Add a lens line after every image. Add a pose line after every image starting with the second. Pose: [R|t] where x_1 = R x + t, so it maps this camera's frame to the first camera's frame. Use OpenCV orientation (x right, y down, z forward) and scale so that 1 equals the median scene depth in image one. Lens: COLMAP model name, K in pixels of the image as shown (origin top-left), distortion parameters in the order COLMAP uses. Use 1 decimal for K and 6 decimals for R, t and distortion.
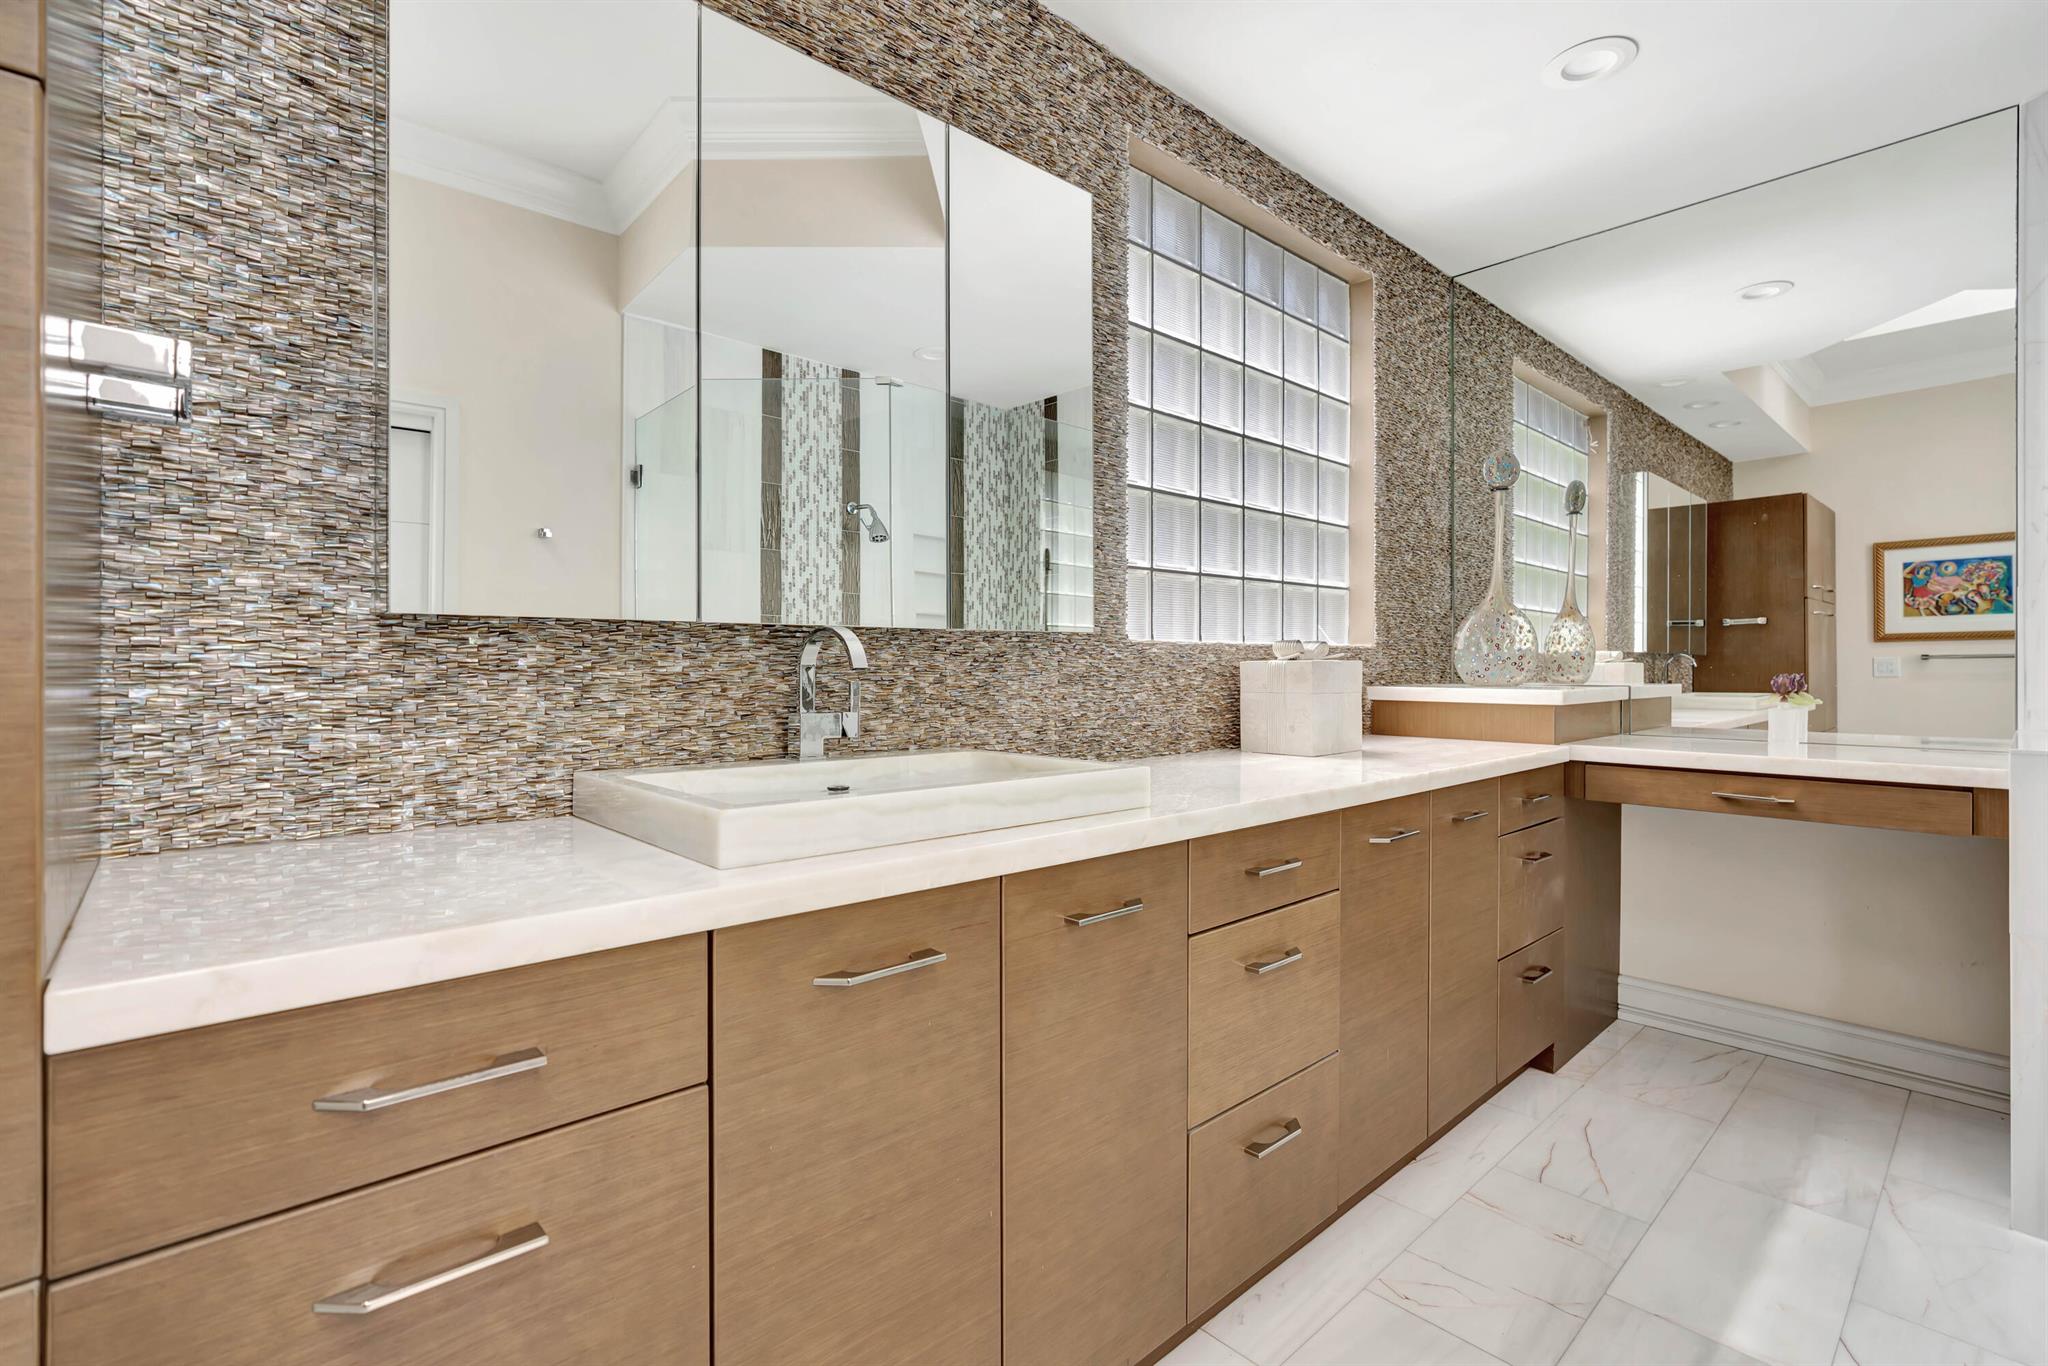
lens RADIAL K [[929.1, 0, 1024.0], [0, 929.1, 683.0], [0, 0, 1]] dist [-0.010705, 0.000275]
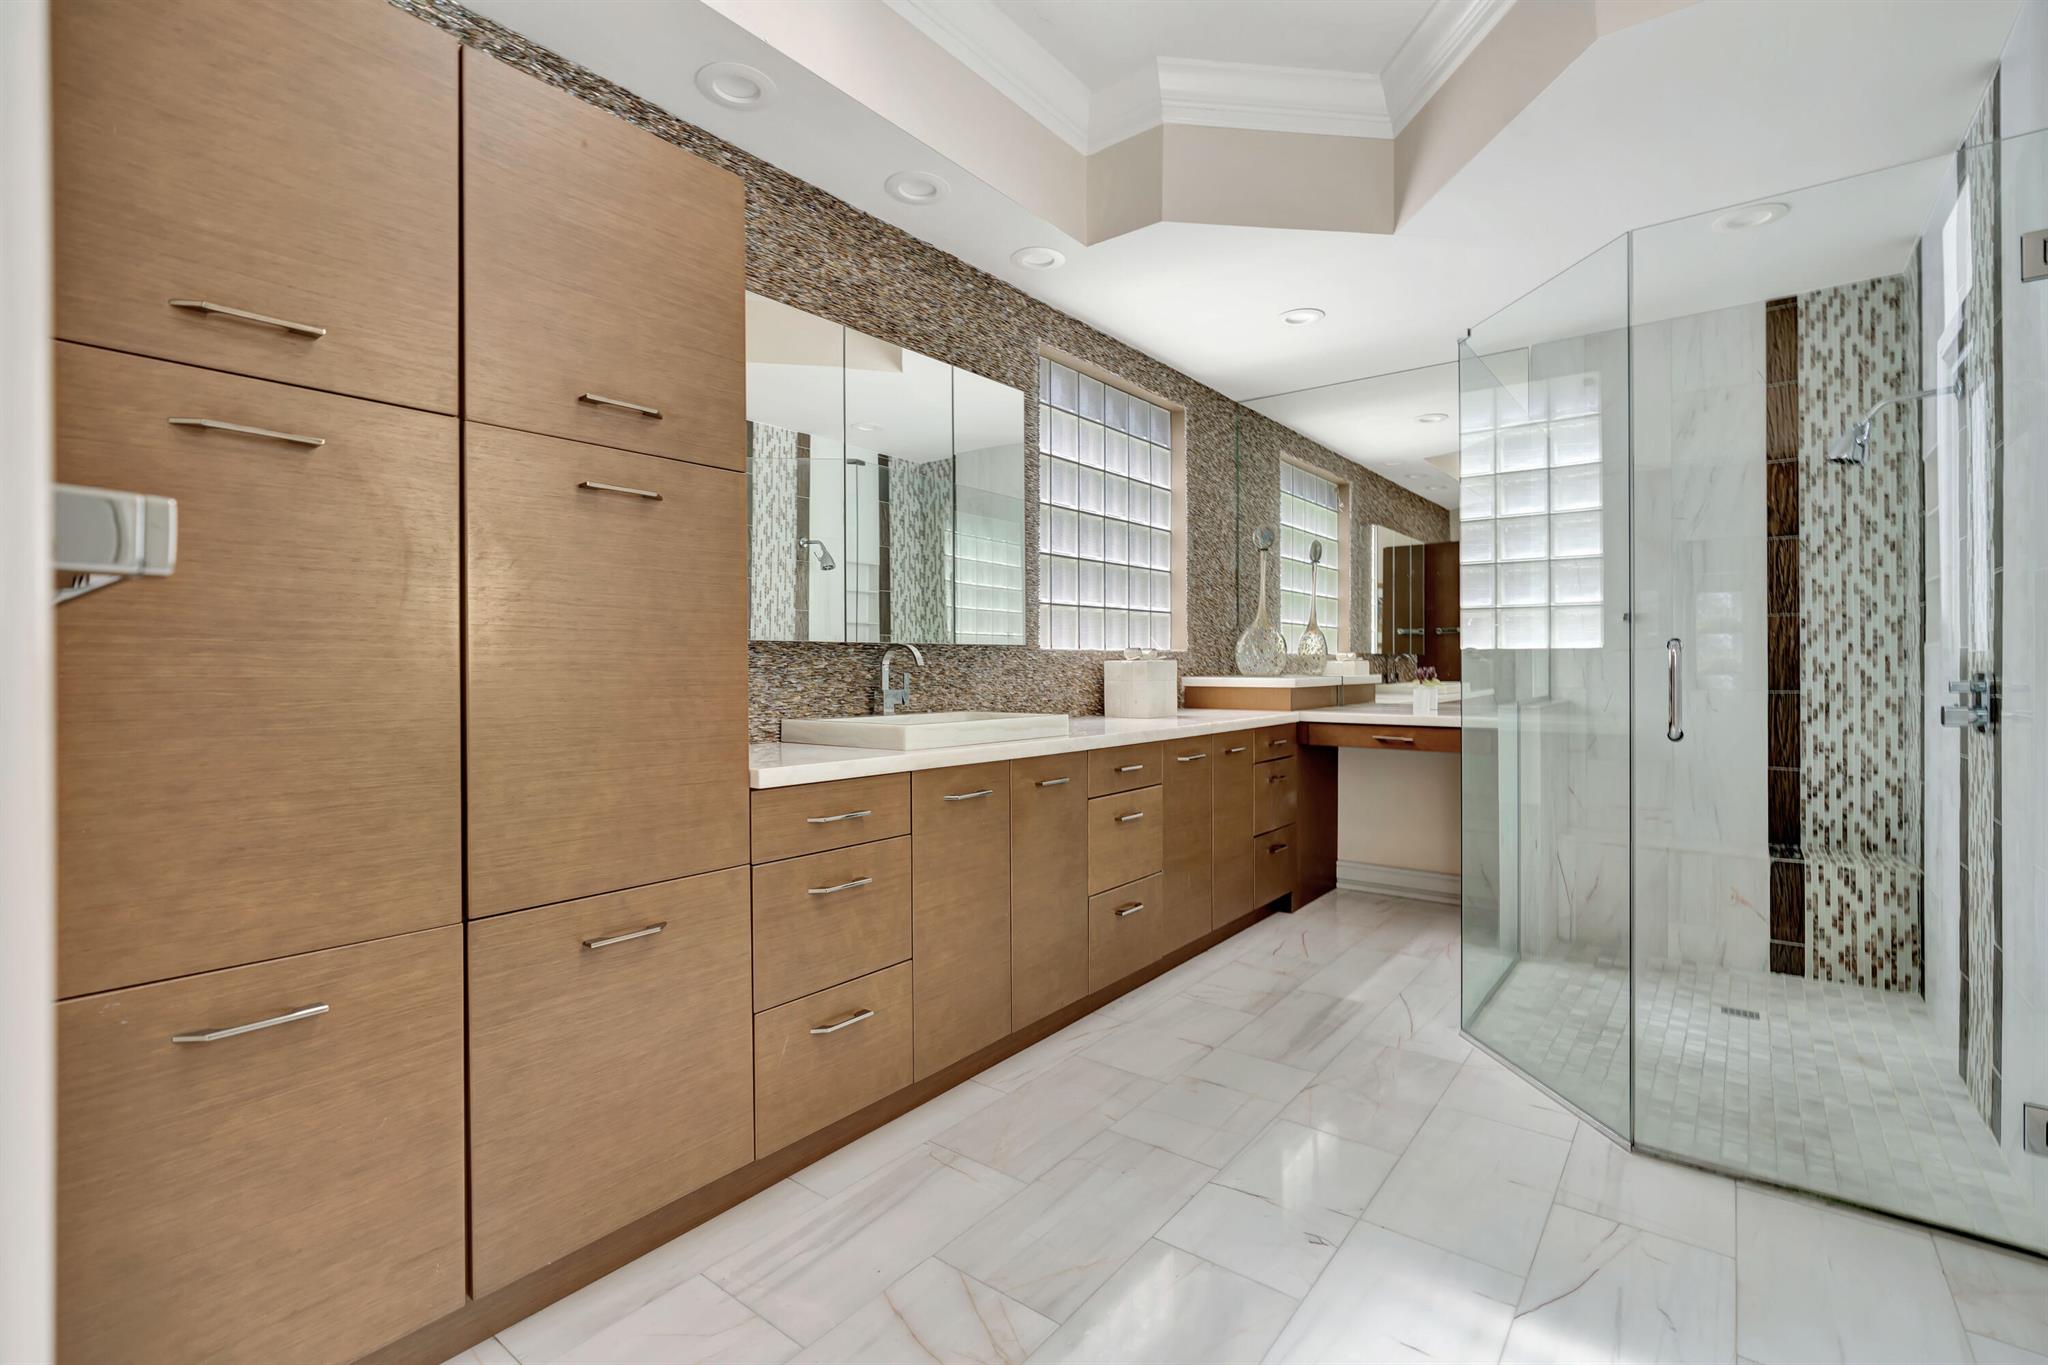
lens RADIAL K [[929.1, 0, 1024.0], [0, 929.1, 682.5], [0, 0, 1]] dist [-0.010705, 0.000275]
pose [[0.985830, -0.004970, 0.167676, -0.167915], [0.004655, 0.999987, 0.002273, 0.009138], [-0.167685, -0.001461, 0.985840, -0.544115]]
